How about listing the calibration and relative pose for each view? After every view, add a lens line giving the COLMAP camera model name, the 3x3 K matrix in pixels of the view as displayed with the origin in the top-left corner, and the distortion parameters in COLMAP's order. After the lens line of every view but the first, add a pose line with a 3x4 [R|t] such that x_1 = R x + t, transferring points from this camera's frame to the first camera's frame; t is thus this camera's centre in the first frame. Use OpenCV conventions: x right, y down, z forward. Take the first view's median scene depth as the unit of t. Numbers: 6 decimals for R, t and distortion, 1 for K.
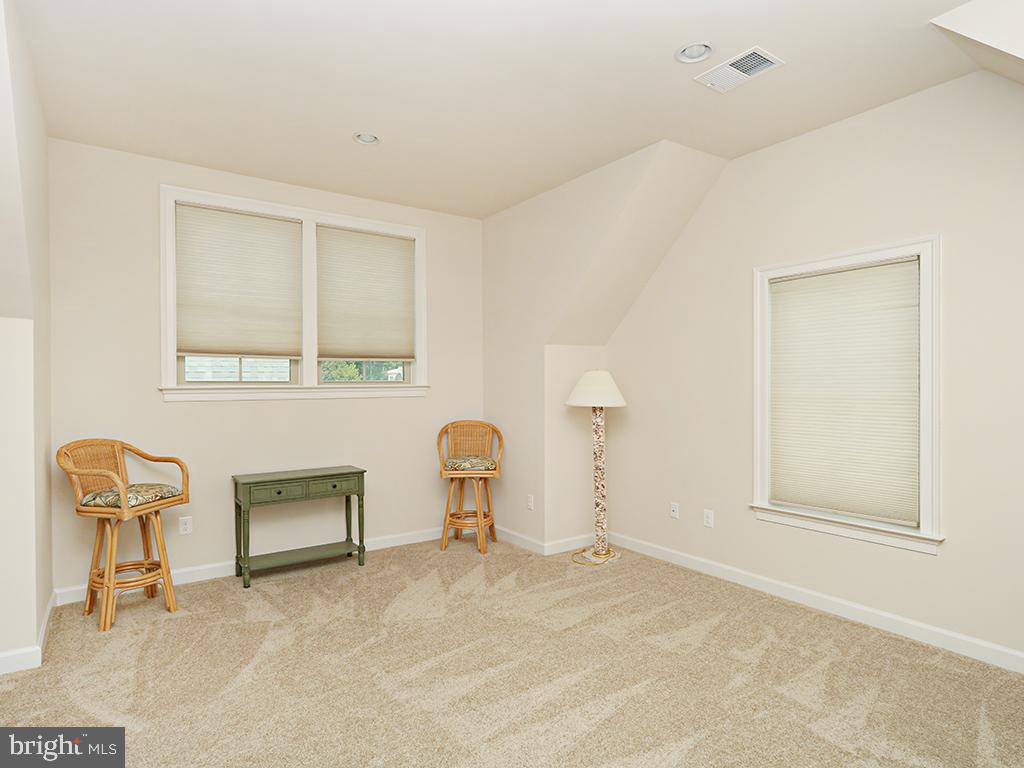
lens RADIAL K [[562.1, 0, 511.0], [0, 562.1, 388.9], [0, 0, 1]] dist [-0.006534, 0.000383]
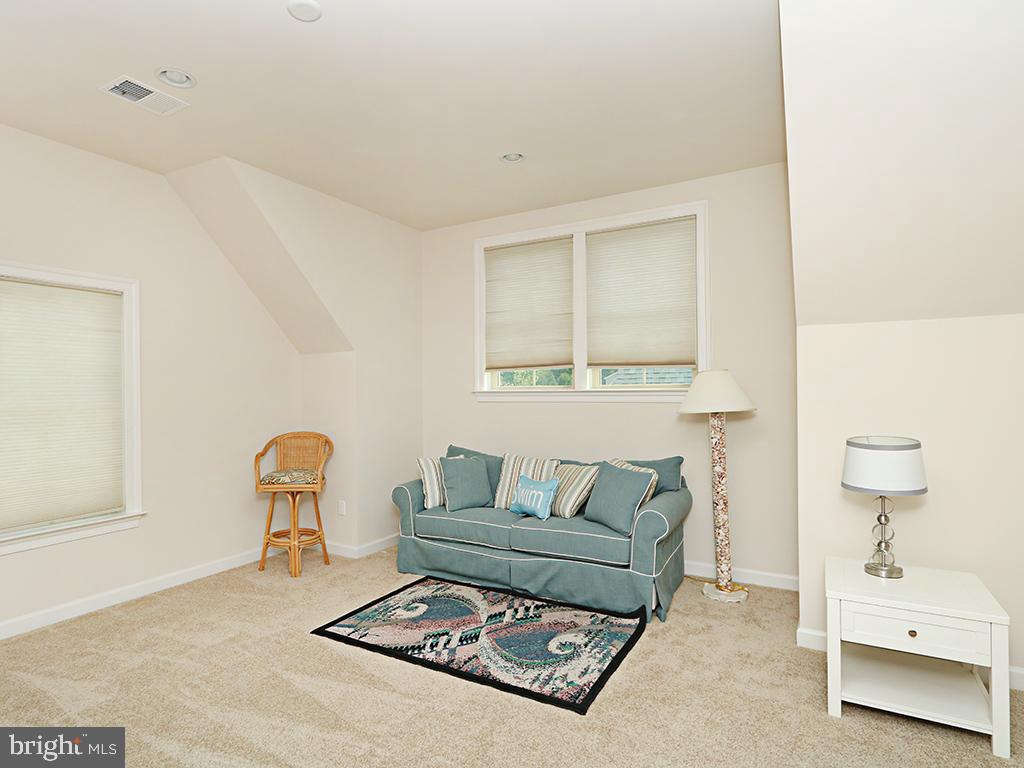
lens RADIAL K [[565.1, 0, 465.5], [0, 565.1, 387.6], [0, 0, 1]] dist [-0.005008, 0.000174]
pose [[-0.396245, 0.009804, 0.918093, -0.498095], [0.017347, 0.999844, -0.003190, -0.005073], [-0.917981, 0.014662, -0.396353, 0.547618]]
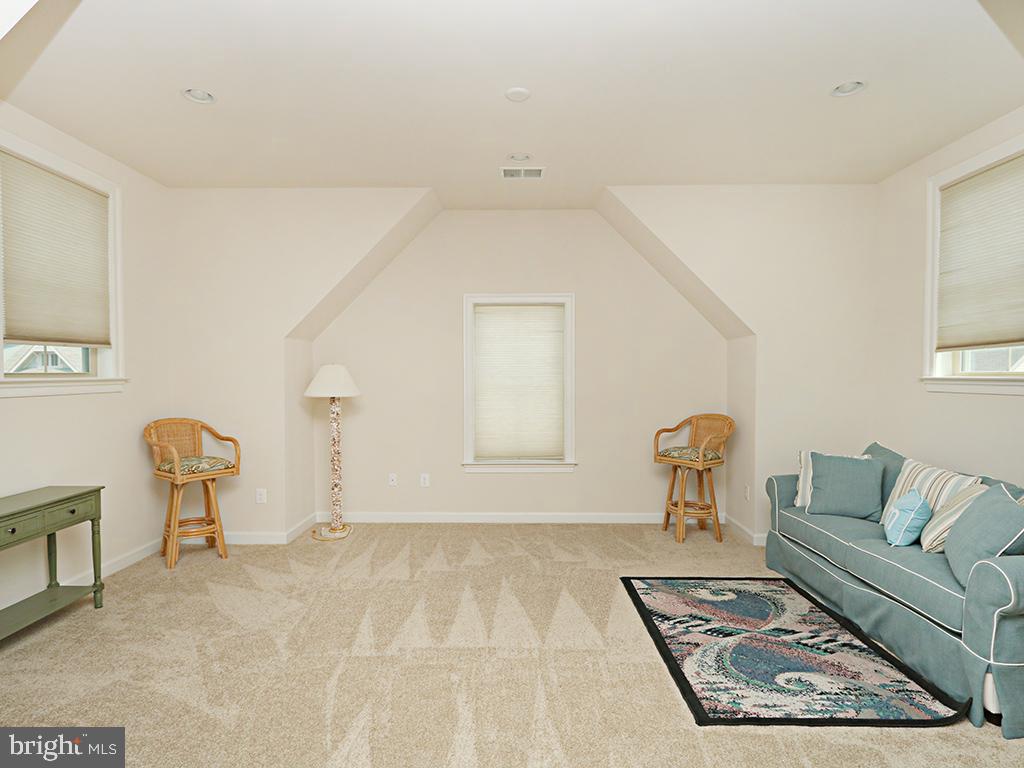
lens RADIAL K [[562.1, 0, 511.0], [0, 562.1, 388.9], [0, 0, 1]] dist [-0.006534, 0.000383]
pose [[0.583343, -0.017285, 0.812042, -0.544170], [0.005060, 0.999831, 0.017647, -0.002448], [-0.812210, -0.006185, 0.583332, 0.076026]]
